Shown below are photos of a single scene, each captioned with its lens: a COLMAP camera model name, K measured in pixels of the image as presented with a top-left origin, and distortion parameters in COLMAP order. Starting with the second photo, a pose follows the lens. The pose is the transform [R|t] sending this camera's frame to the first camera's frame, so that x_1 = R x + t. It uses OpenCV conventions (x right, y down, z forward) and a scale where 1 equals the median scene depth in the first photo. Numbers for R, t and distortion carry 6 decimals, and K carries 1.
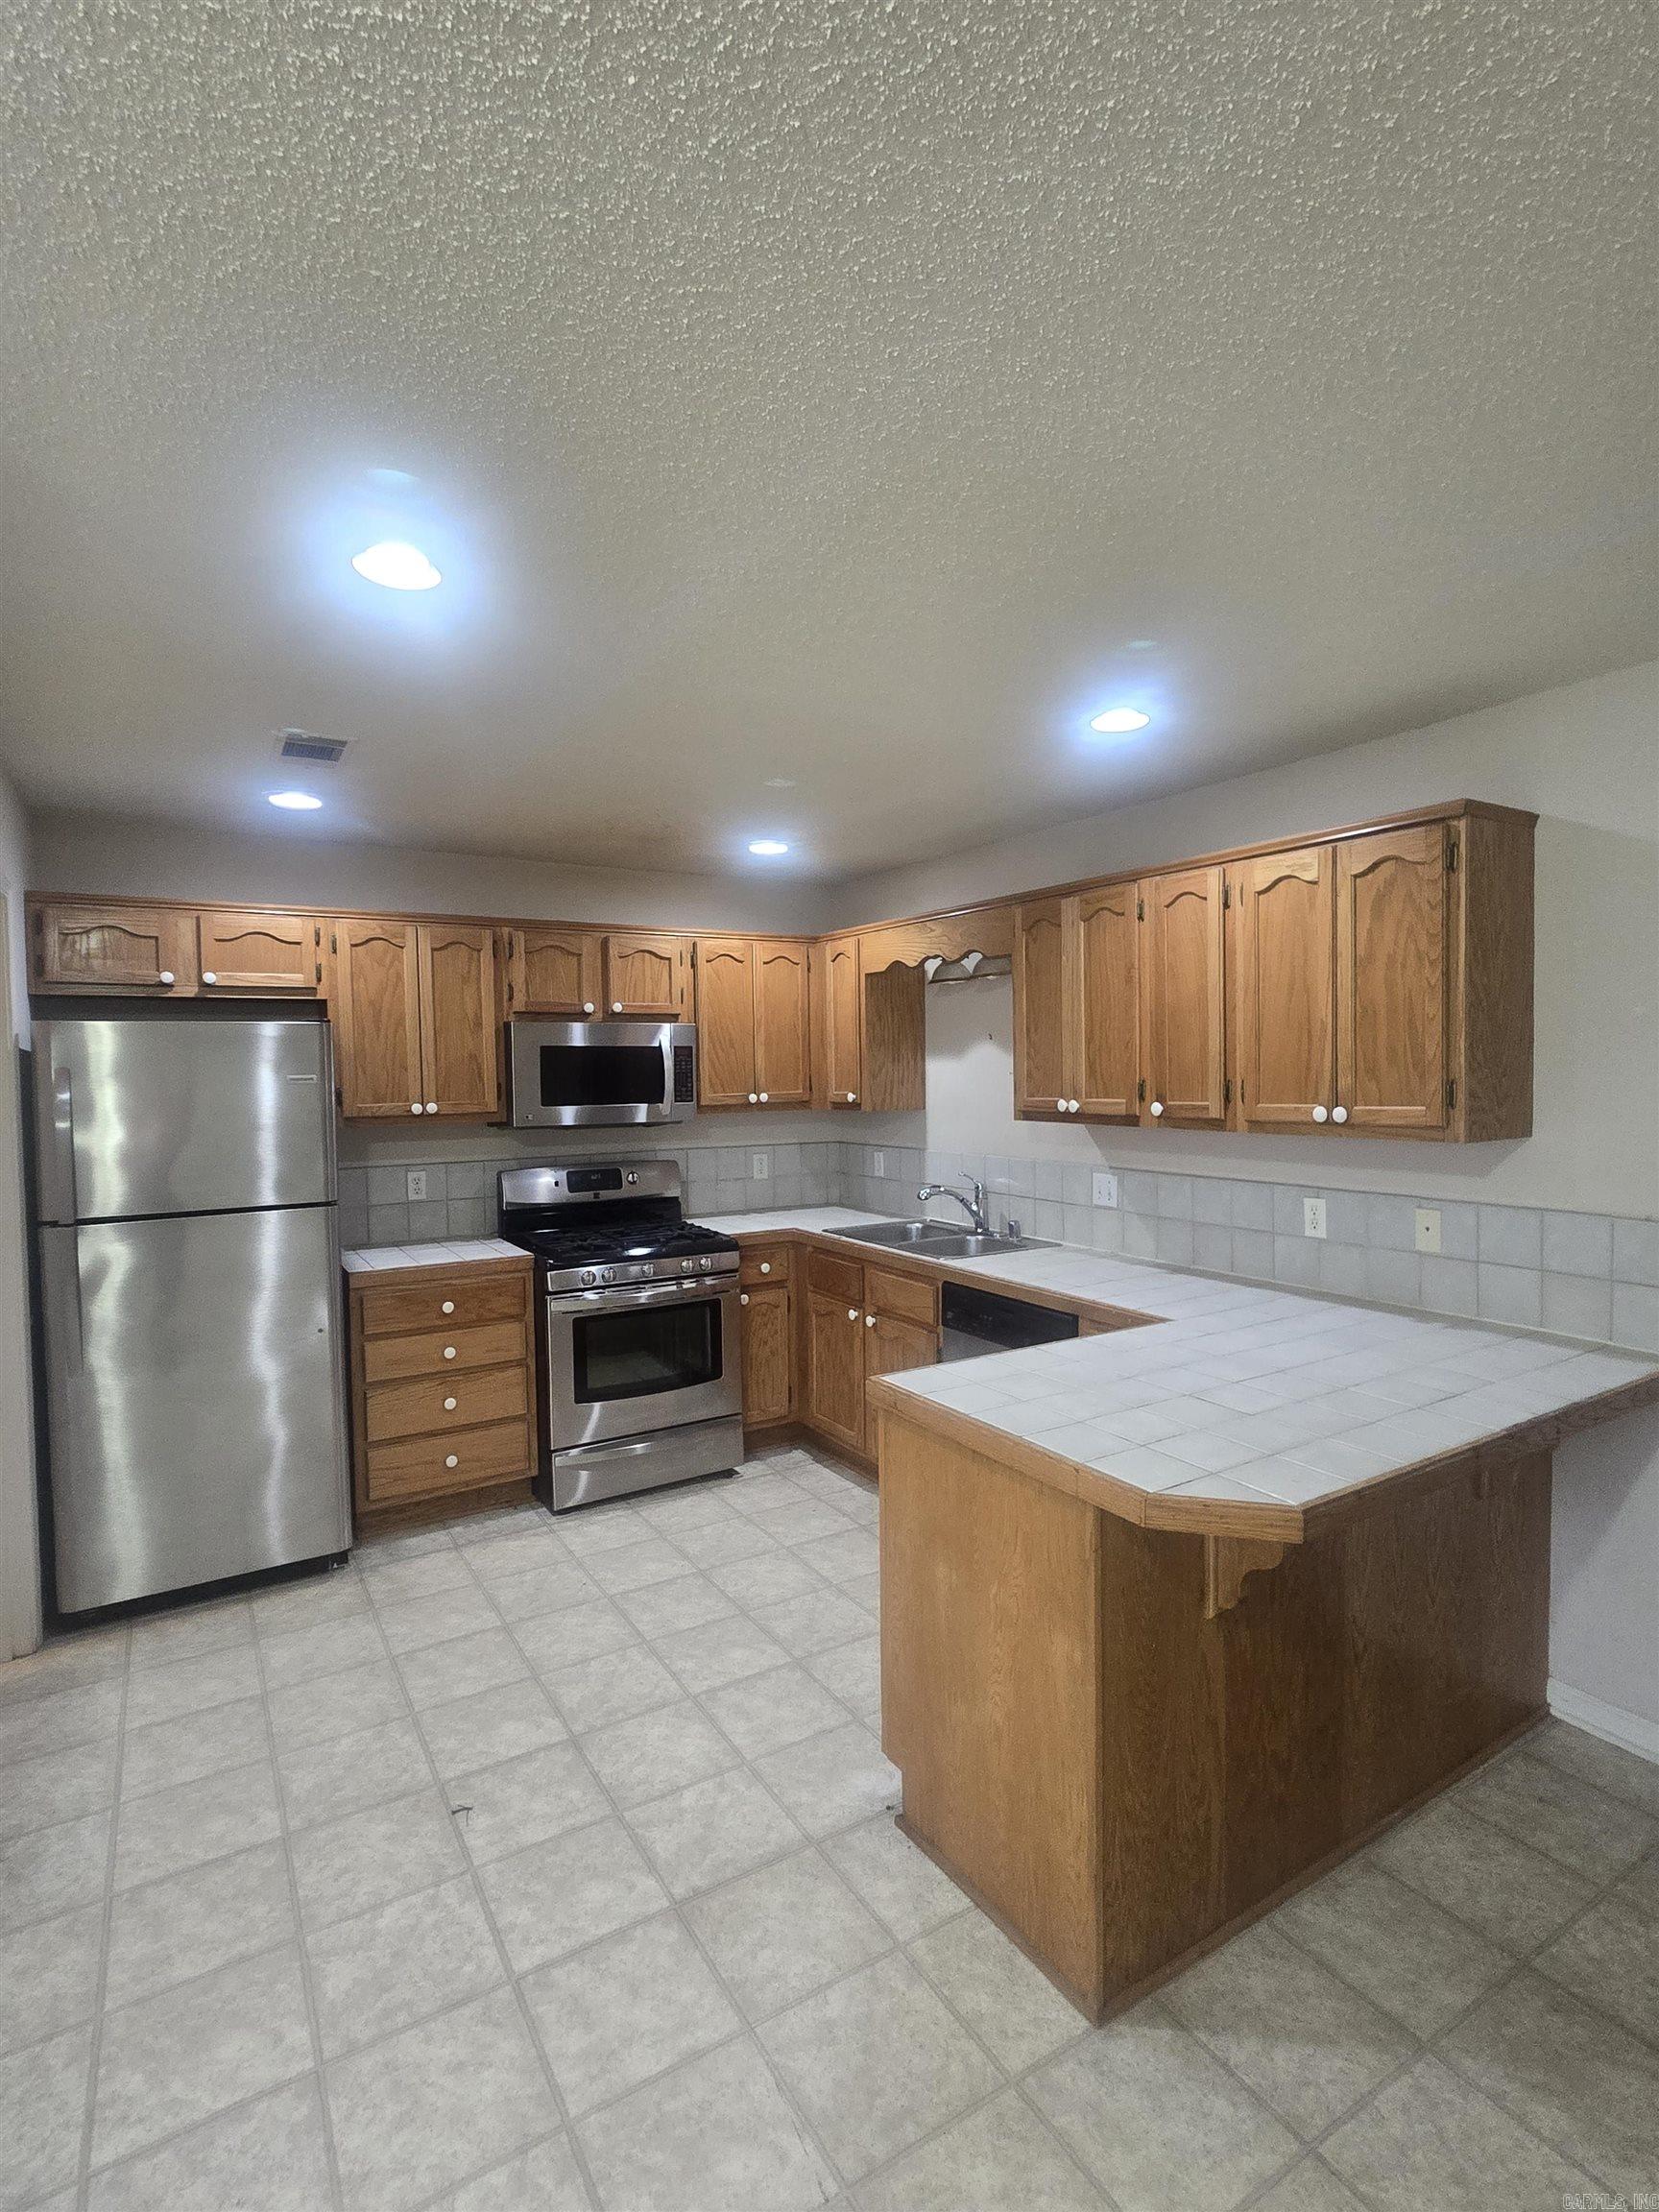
lens RADIAL K [[1073.0, 0, 810.2], [0, 1073.0, 1082.4], [0, 0, 1]] dist [-0.002512, 0.003874]
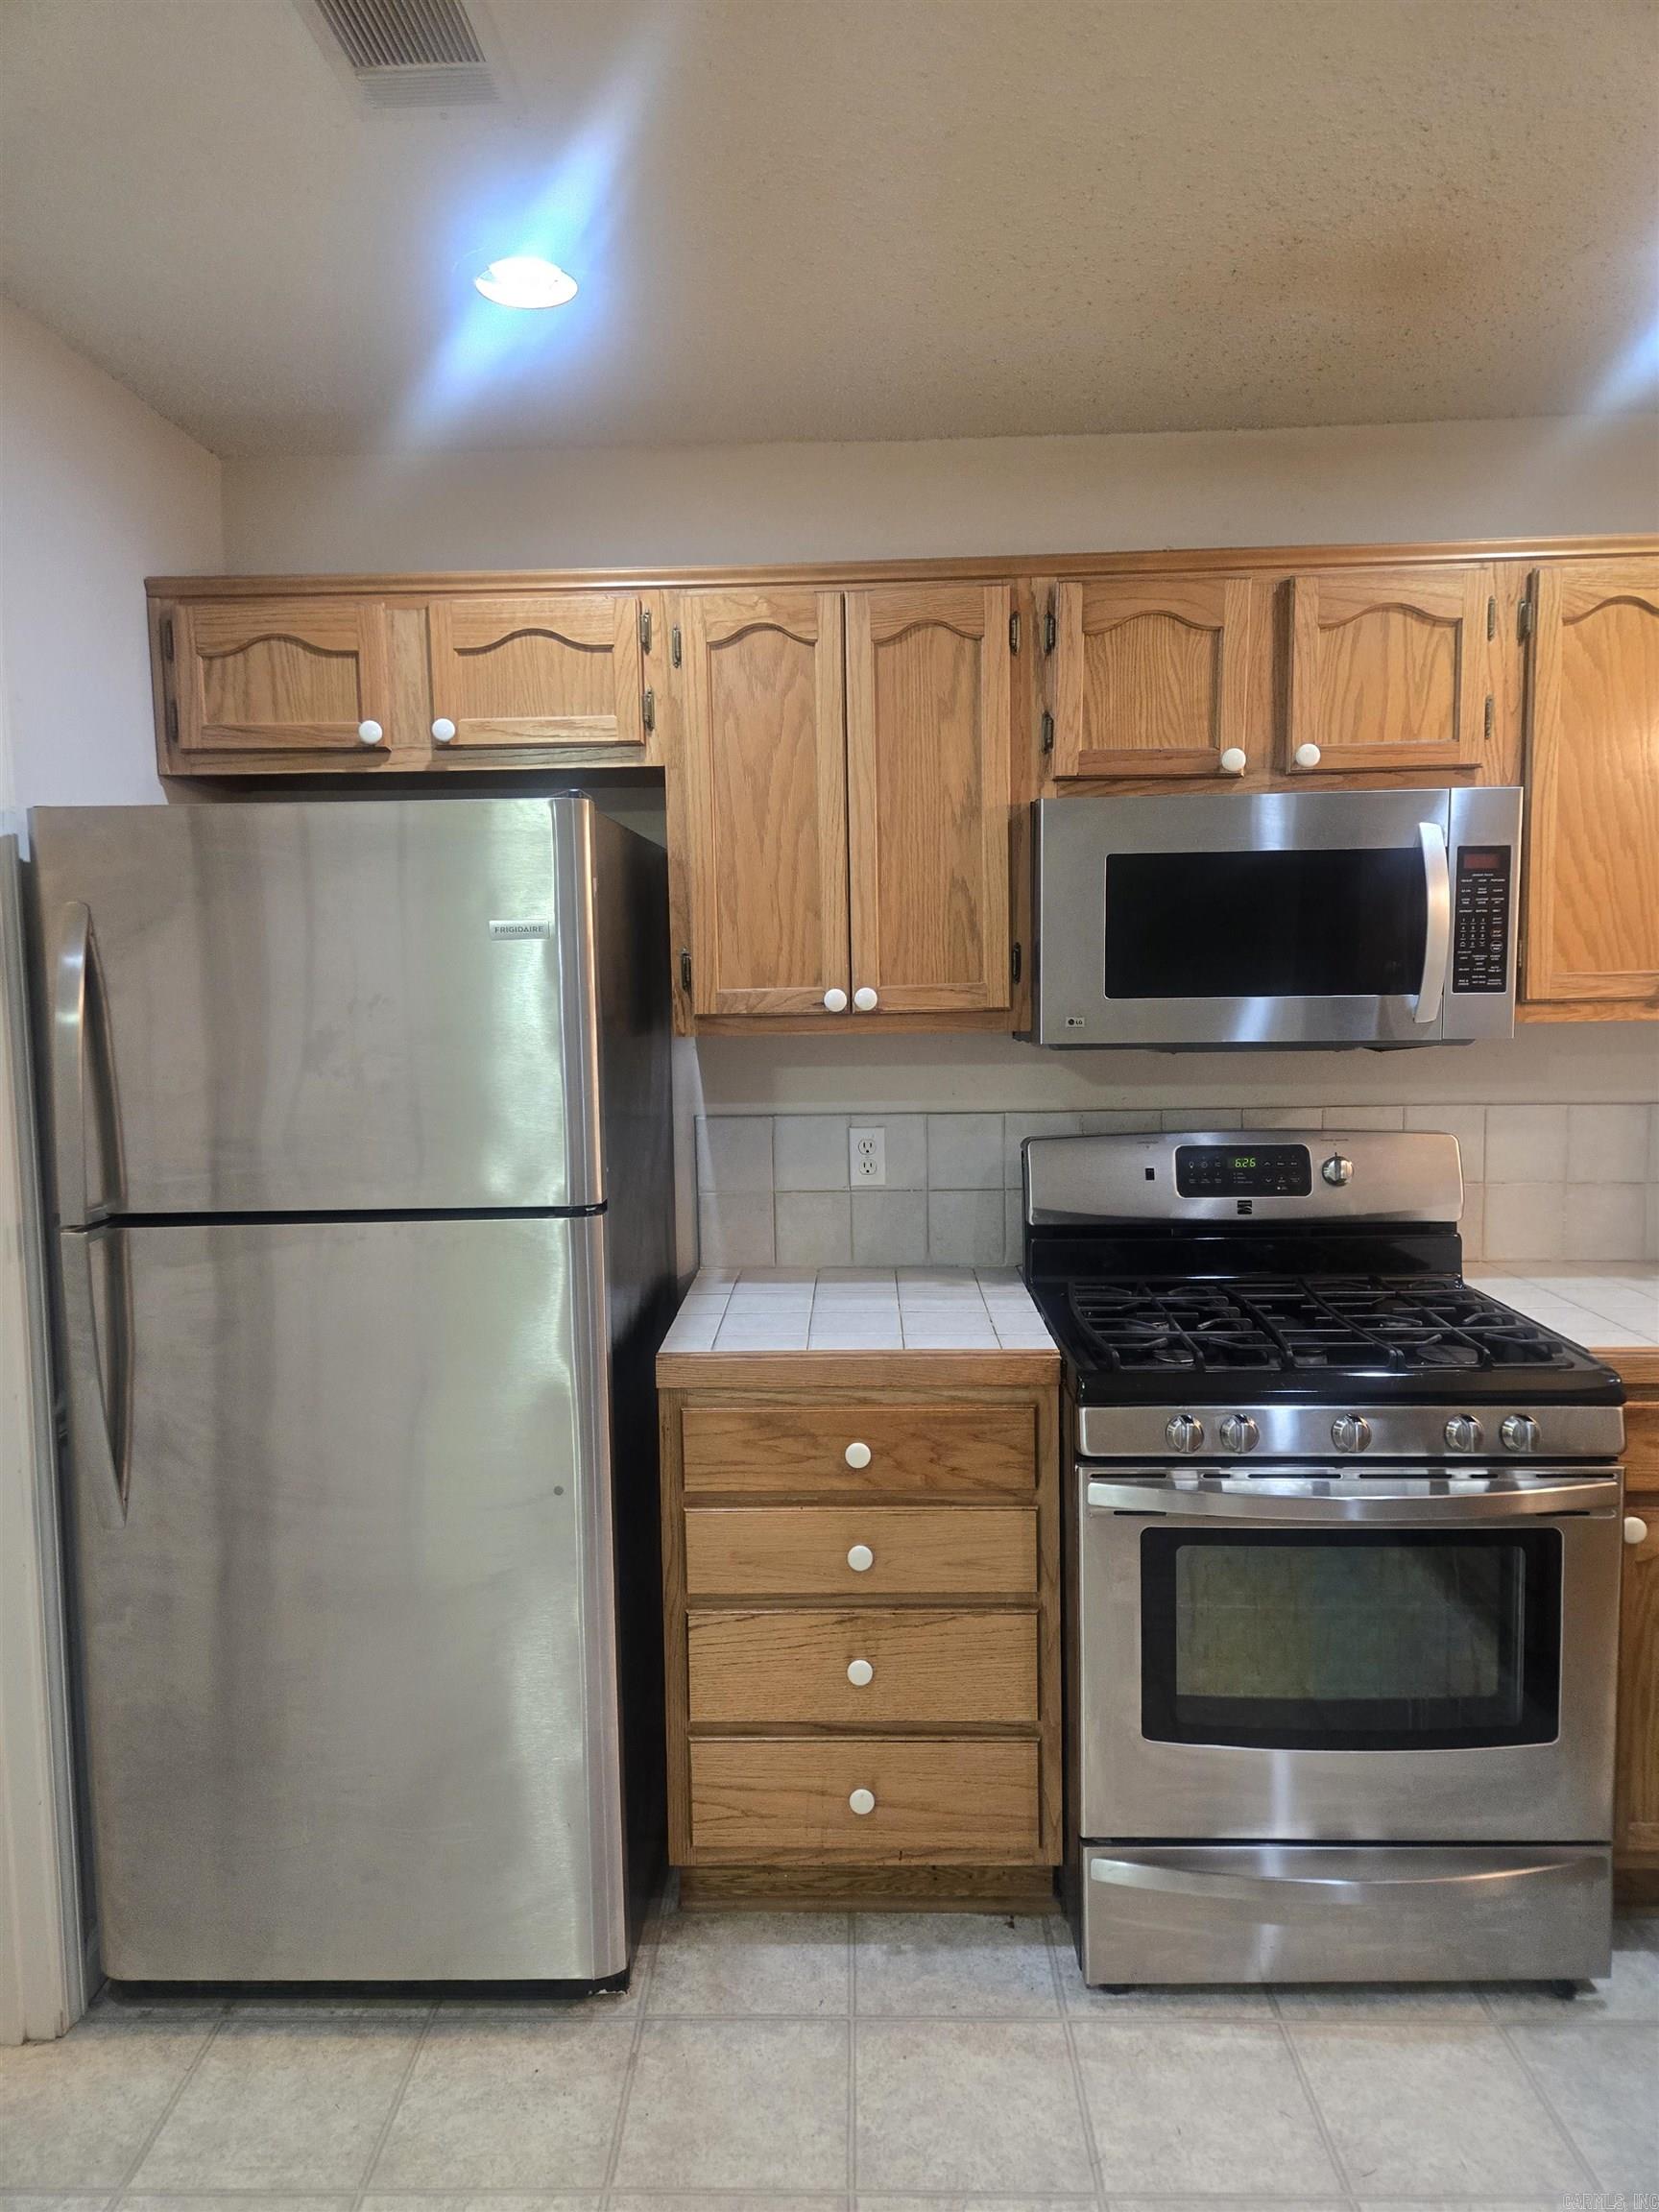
lens RADIAL K [[1475.4, 0, 825.6], [0, 1475.4, 1085.1], [0, 0, 1]] dist [0.043299, -0.006249]
pose [[0.846543, 0.050365, -0.529932, -0.033779], [-0.002275, 0.995847, 0.091011, 0.003639], [0.532315, -0.075840, 0.843142, 0.461456]]
